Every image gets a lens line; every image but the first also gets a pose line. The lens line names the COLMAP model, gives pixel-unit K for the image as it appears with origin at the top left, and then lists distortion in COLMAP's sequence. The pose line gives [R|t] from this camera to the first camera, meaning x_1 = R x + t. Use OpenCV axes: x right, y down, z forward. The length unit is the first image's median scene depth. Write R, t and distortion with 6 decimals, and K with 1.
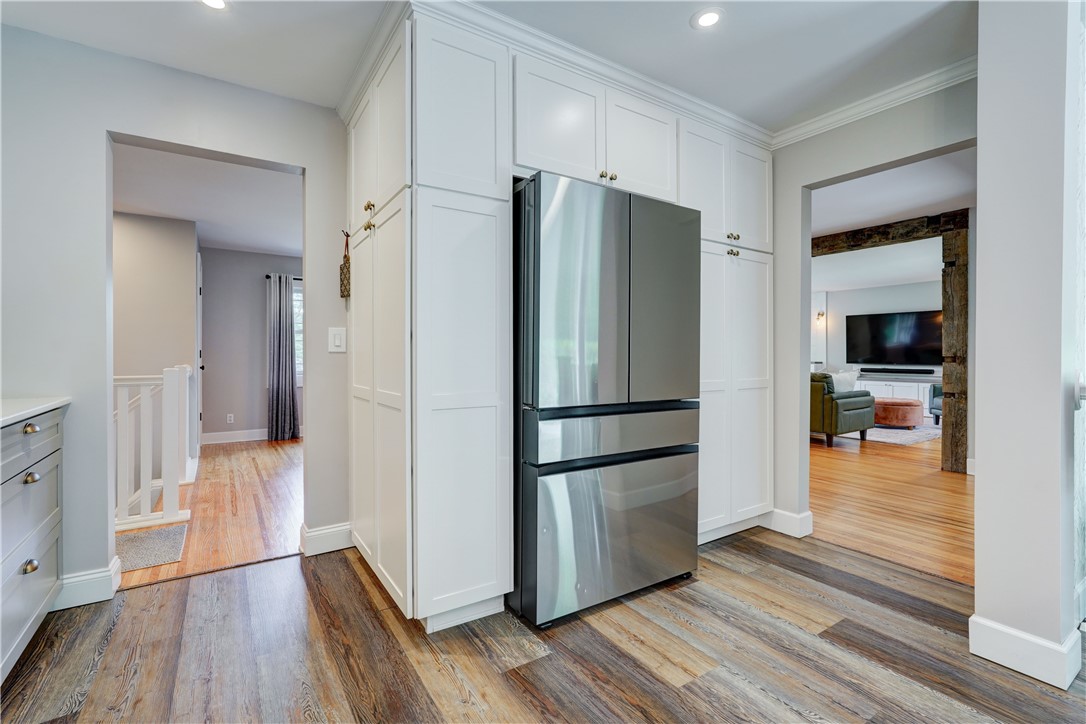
lens RADIAL K [[499.0, 0, 545.9], [0, 499.0, 356.8], [0, 0, 1]] dist [-0.003908, 0.001355]
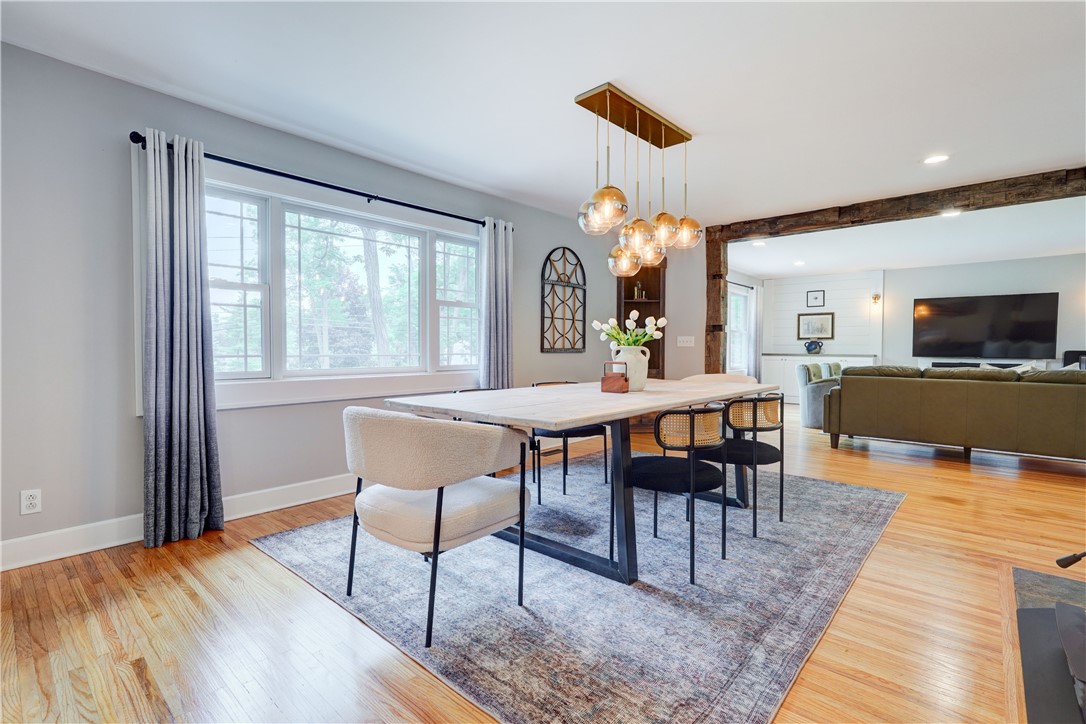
lens RADIAL K [[499.0, 0, 539.5], [0, 499.0, 363.0], [0, 0, 1]] dist [-0.003908, 0.001355]
pose [[0.988525, -0.009221, 0.150776, -0.296443], [0.007272, 0.999883, 0.013471, 0.017024], [-0.150882, -0.012220, 0.988476, 0.546905]]
